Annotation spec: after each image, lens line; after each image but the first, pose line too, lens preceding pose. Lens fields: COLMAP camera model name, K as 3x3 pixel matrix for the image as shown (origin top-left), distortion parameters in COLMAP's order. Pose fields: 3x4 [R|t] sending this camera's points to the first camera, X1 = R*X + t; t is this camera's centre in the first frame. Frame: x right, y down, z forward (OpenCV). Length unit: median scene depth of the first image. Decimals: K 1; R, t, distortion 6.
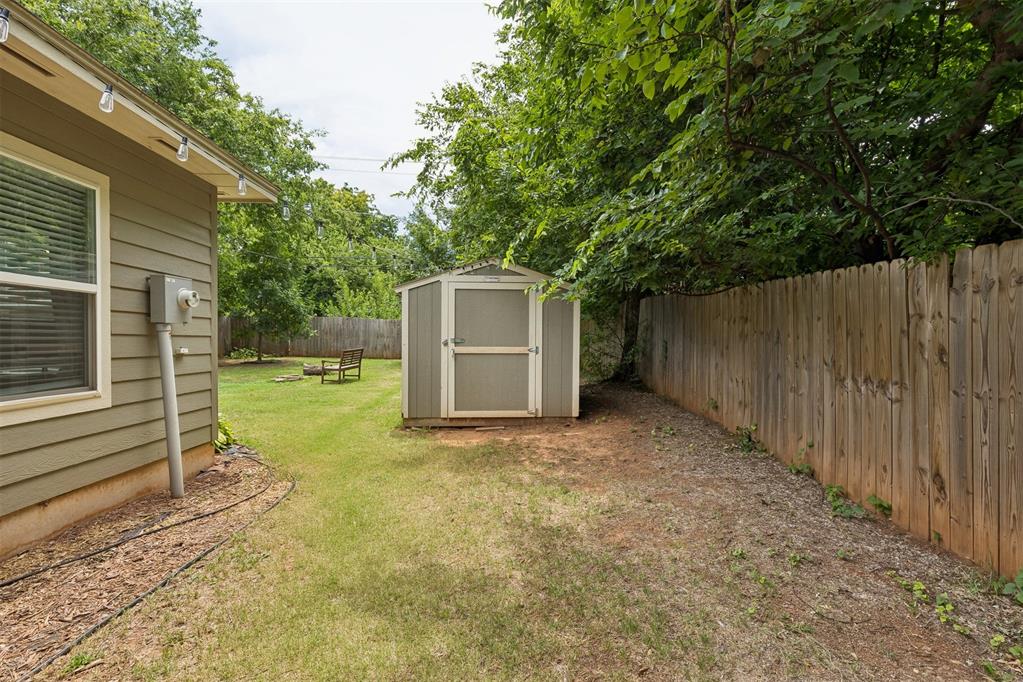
lens RADIAL K [[462.7, 0, 506.4], [0, 462.7, 341.5], [0, 0, 1]] dist [0.007725, -0.002378]
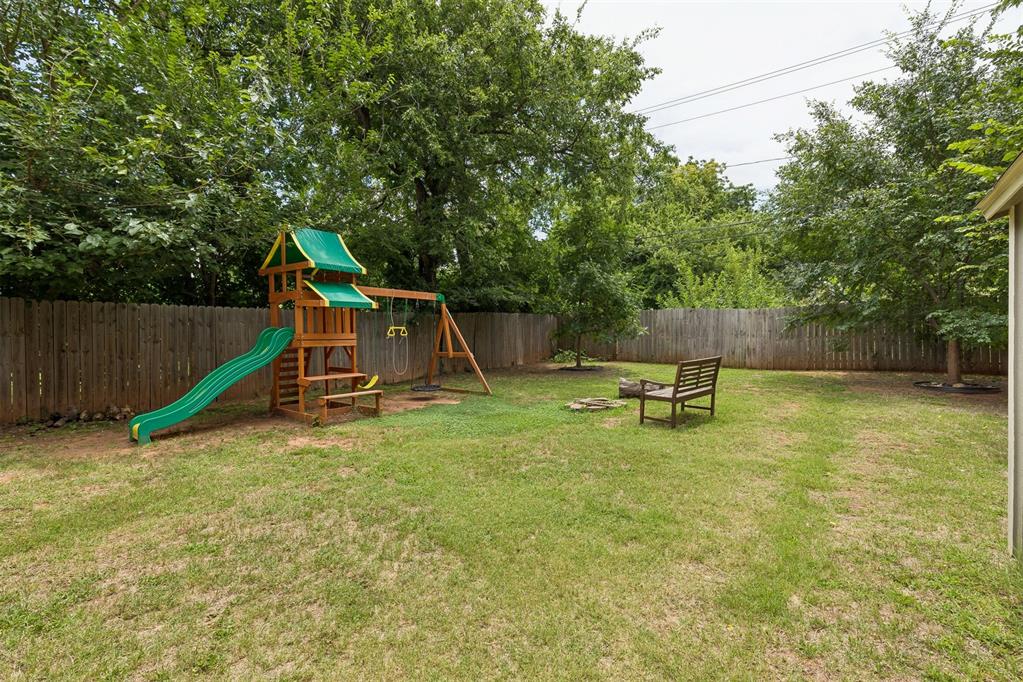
lens RADIAL K [[462.7, 0, 504.6], [0, 462.7, 343.9], [0, 0, 1]] dist [0.007725, -0.002378]
pose [[0.755349, 0.003961, -0.655311, -0.090107], [0.000569, 0.999977, 0.006701, -0.002711], [0.655323, -0.005435, 0.755330, 0.267046]]
